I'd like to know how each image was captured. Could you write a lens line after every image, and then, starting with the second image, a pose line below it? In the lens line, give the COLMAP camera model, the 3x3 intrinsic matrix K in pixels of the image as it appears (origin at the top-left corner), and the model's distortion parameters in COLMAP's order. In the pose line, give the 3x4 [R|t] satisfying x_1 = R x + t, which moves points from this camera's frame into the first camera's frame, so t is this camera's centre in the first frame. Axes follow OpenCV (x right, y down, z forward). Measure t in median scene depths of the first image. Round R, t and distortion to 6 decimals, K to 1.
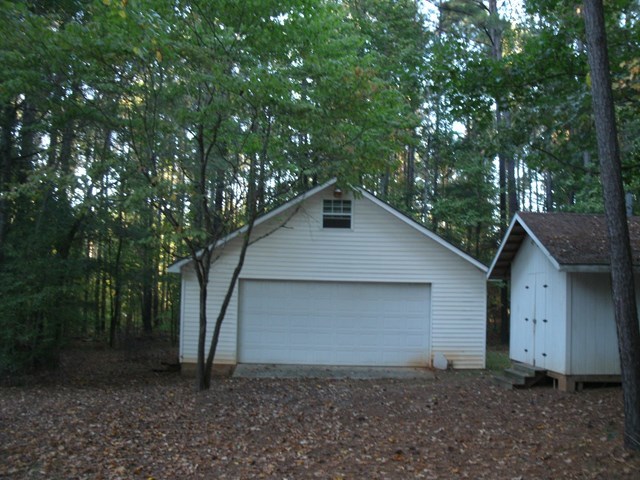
lens RADIAL K [[653.6, 0, 320.0], [0, 653.6, 240.0], [0, 0, 1]] dist [-0.269815, 0.278434]
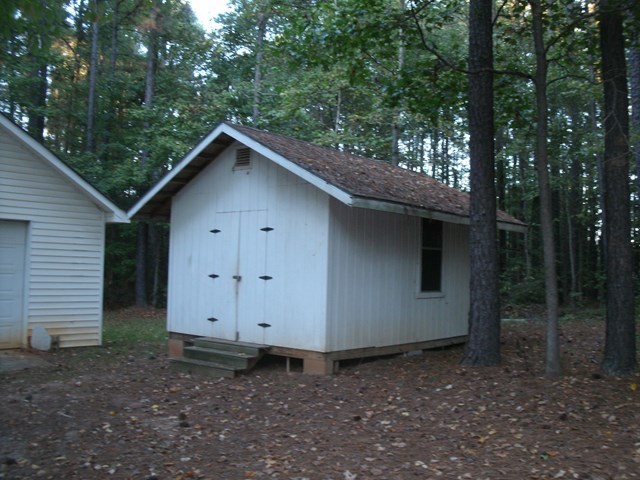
lens RADIAL K [[653.6, 0, 320.0], [0, 653.6, 240.0], [0, 0, 1]] dist [-0.269815, 0.278434]
pose [[0.647816, 0.028380, 0.761268, -0.124115], [-0.076579, 0.996670, 0.028010, 0.045753], [-0.757938, -0.076442, 0.647832, 0.364592]]
